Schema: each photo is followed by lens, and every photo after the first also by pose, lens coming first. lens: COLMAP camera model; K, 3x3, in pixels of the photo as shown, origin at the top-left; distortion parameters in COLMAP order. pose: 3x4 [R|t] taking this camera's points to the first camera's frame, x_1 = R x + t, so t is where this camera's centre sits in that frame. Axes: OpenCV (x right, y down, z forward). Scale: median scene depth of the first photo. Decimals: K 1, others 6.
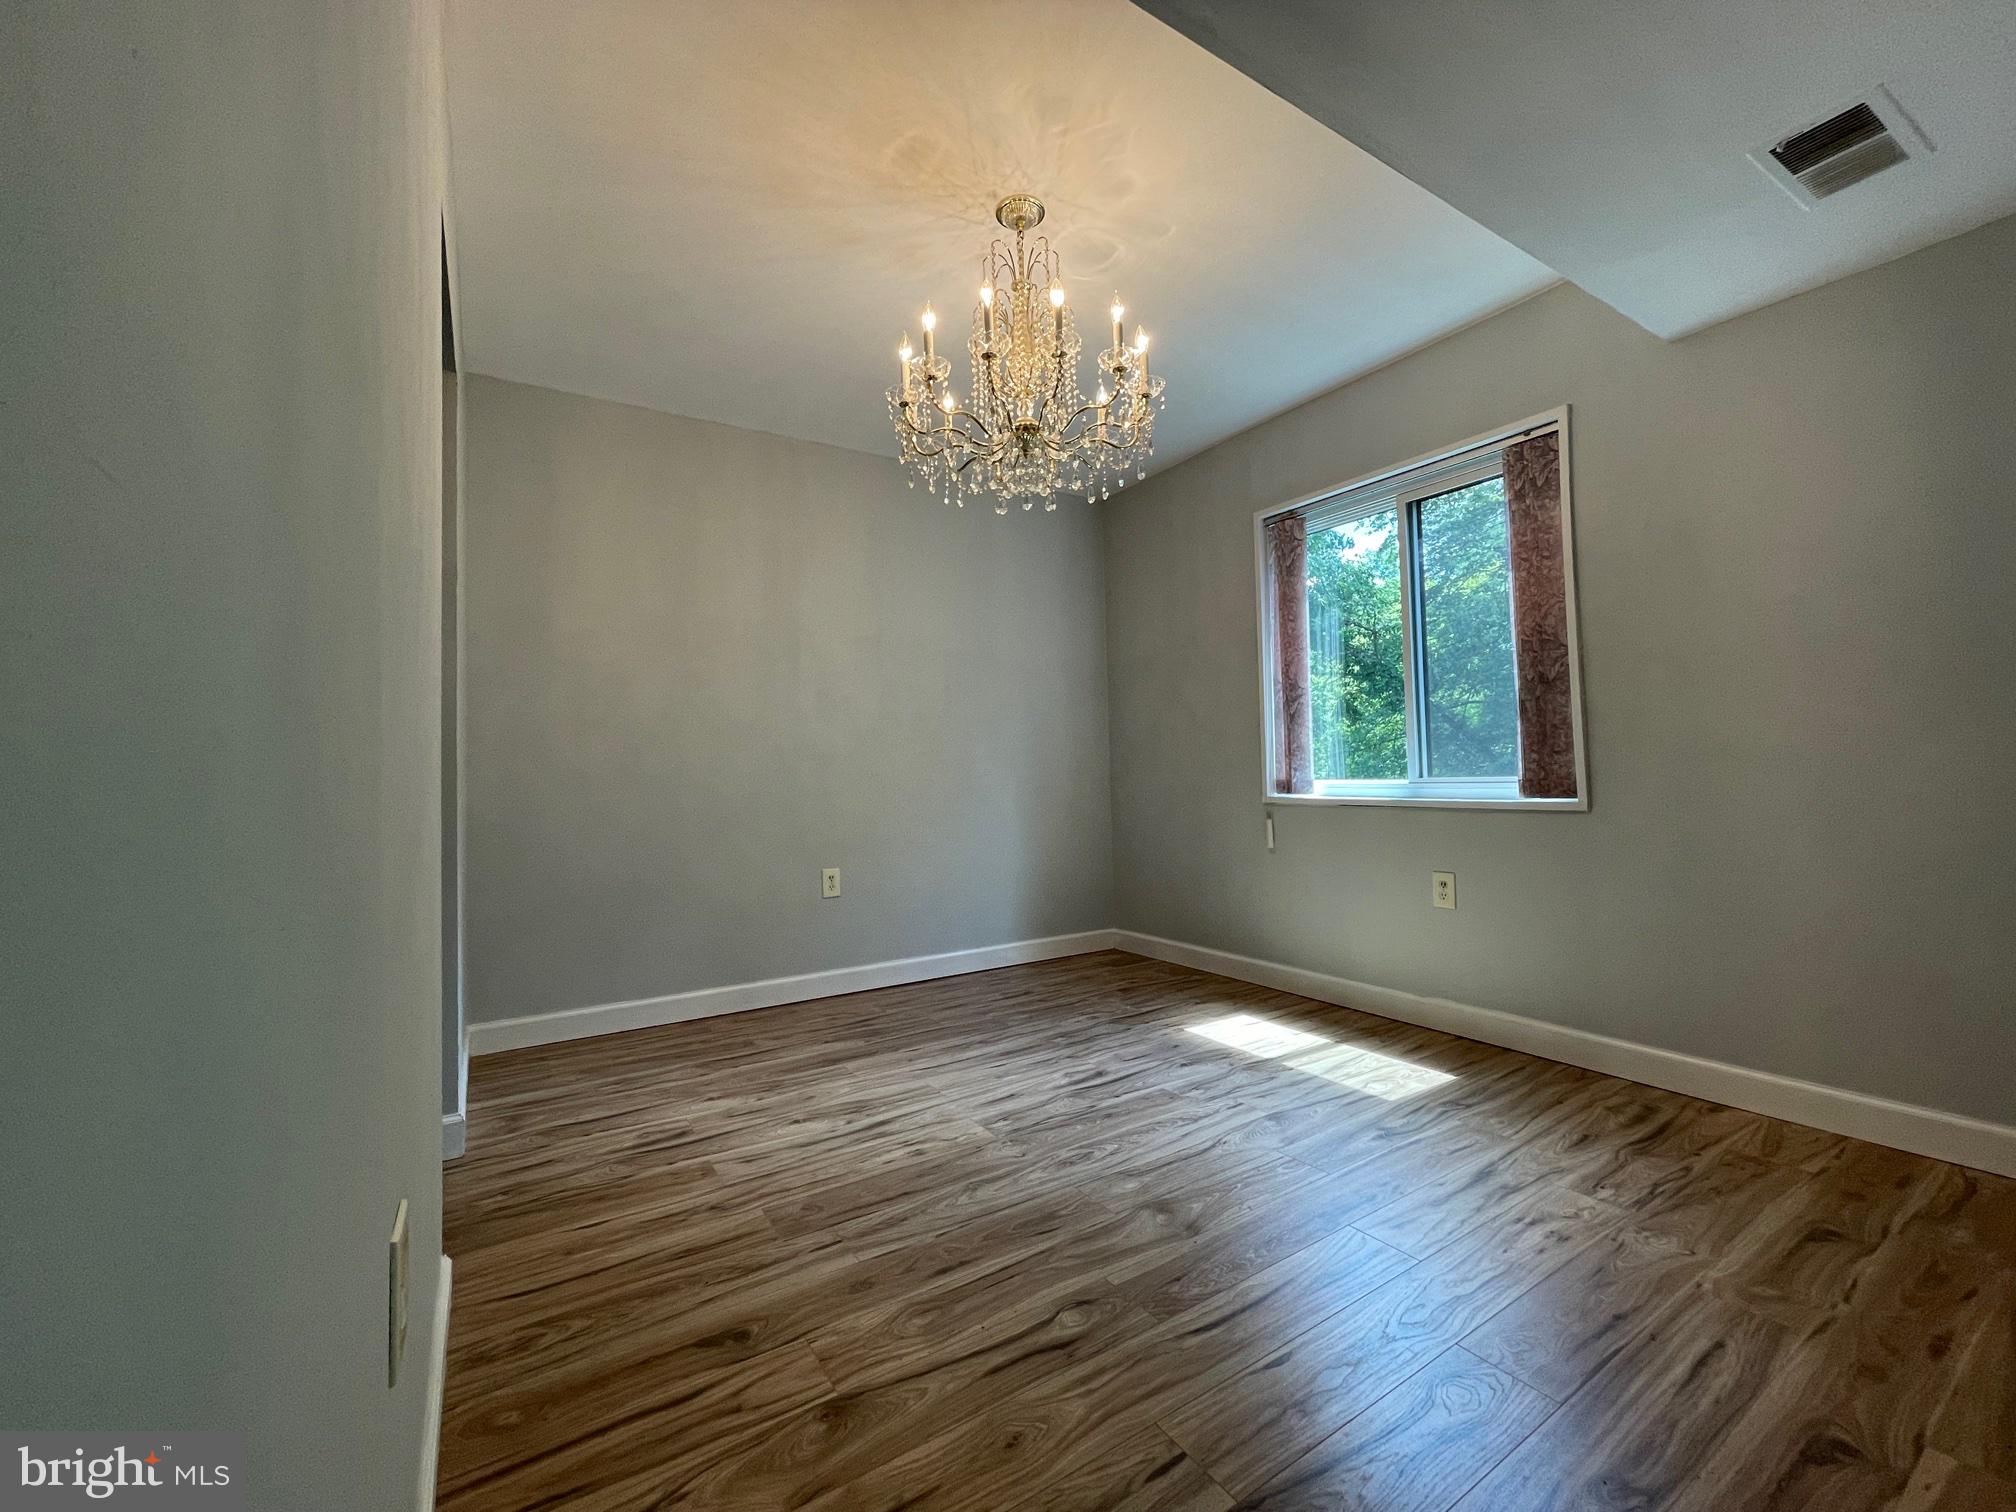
lens RADIAL K [[828.6, 0, 1008.1], [0, 828.6, 739.3], [0, 0, 1]] dist [-0.004072, 0.001508]
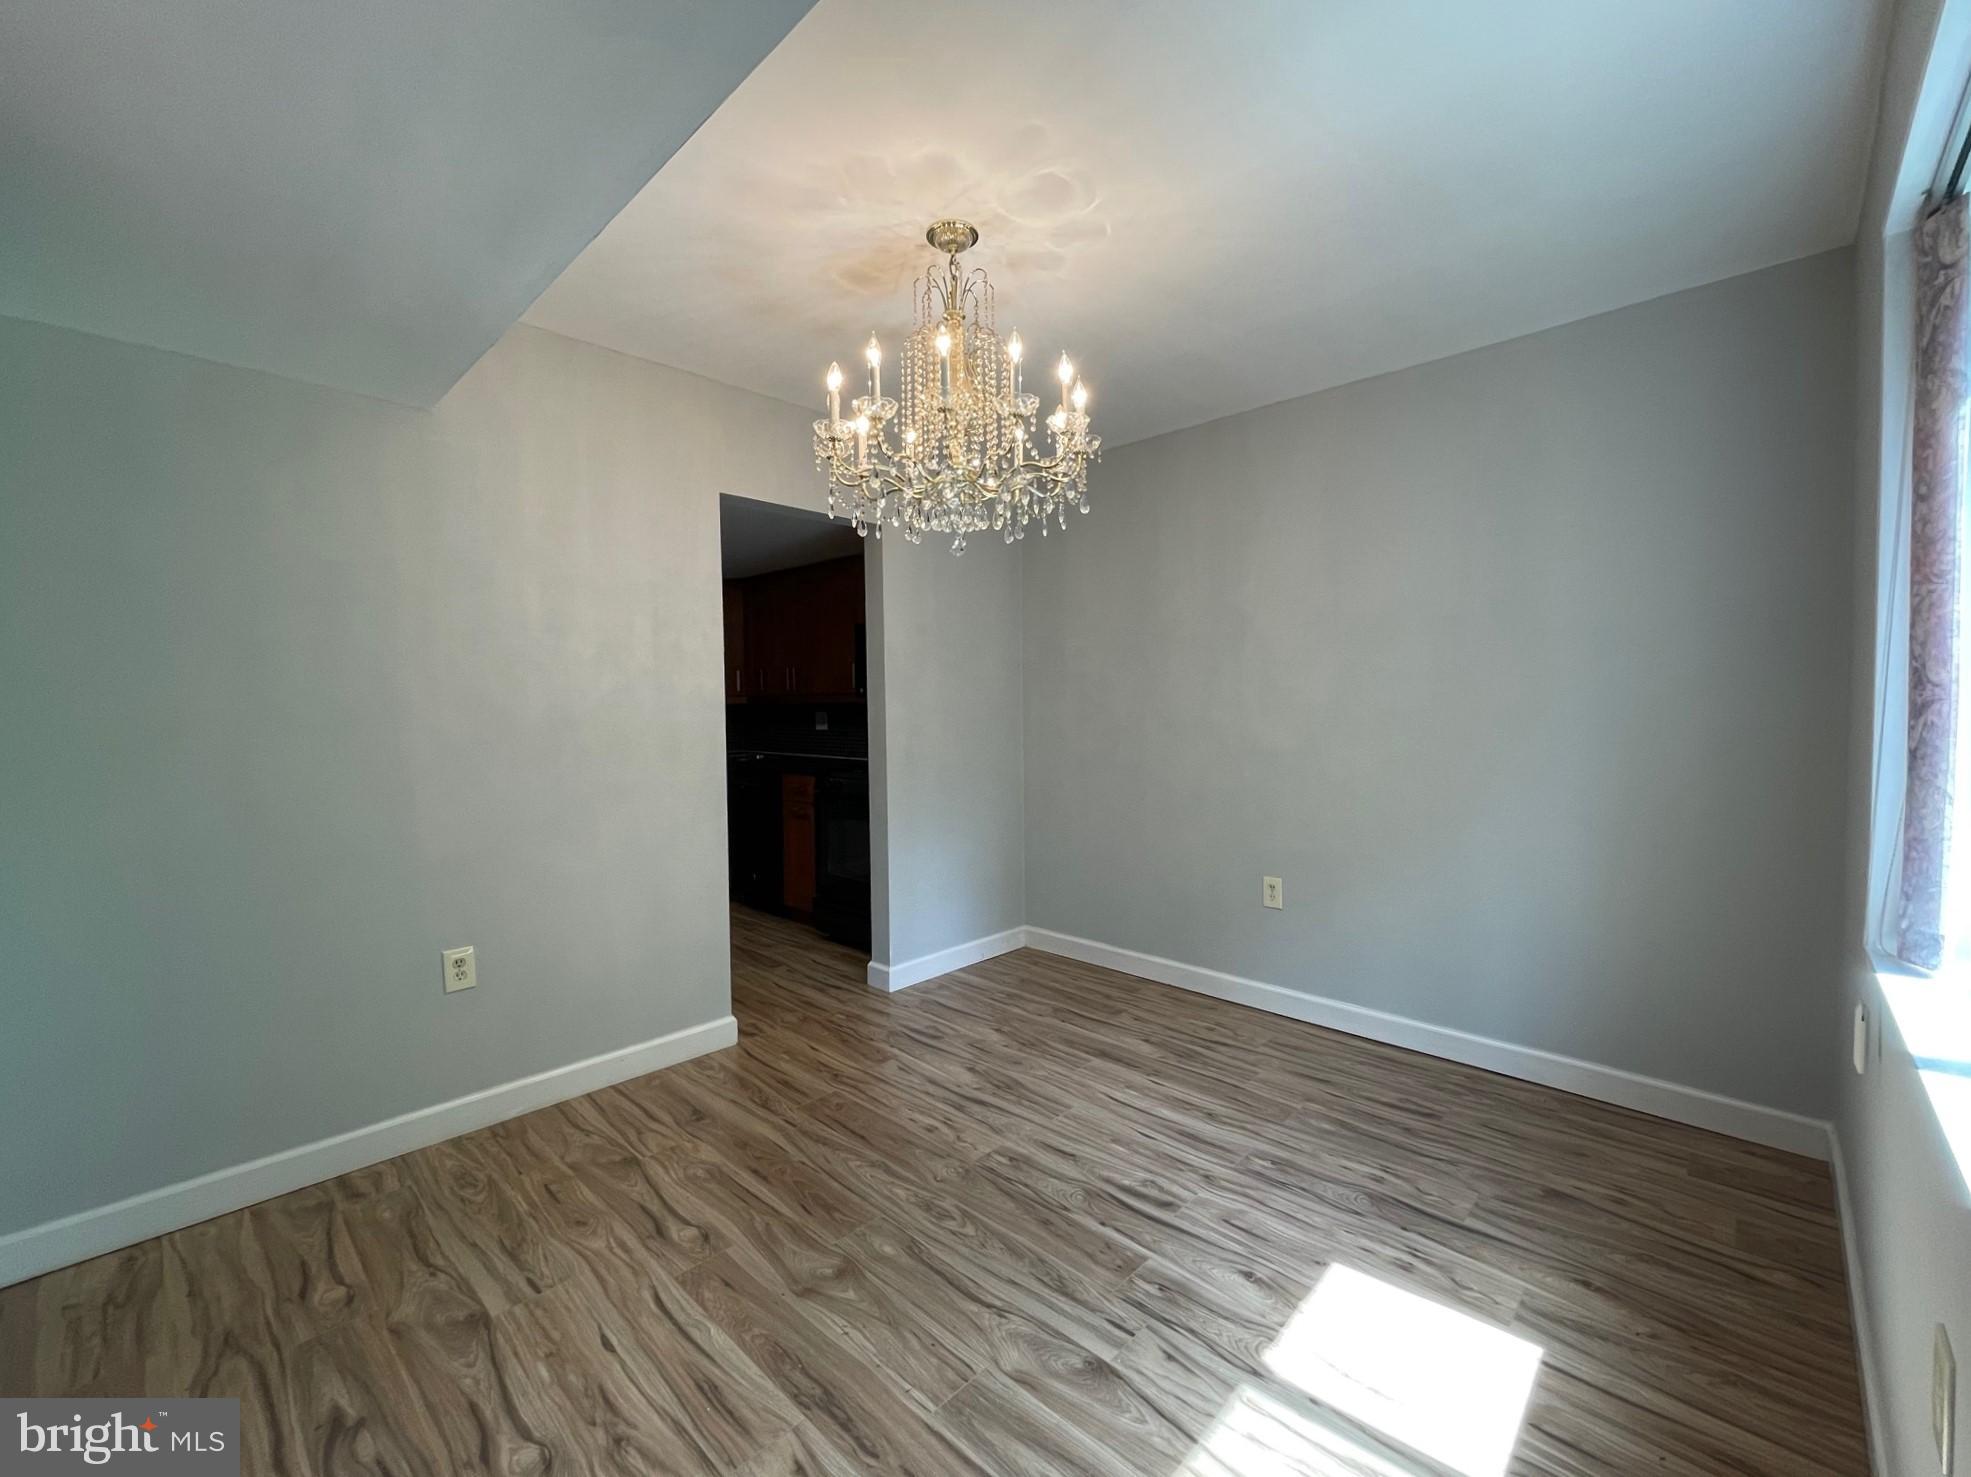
lens RADIAL K [[810.1, 0, 964.2], [0, 810.1, 731.5], [0, 0, 1]] dist [-0.004072, 0.001508]
pose [[0.225620, 0.054376, -0.972697, 0.828971], [0.049434, 0.996516, 0.067174, -0.120622], [0.972960, -0.063240, 0.222146, 0.681661]]
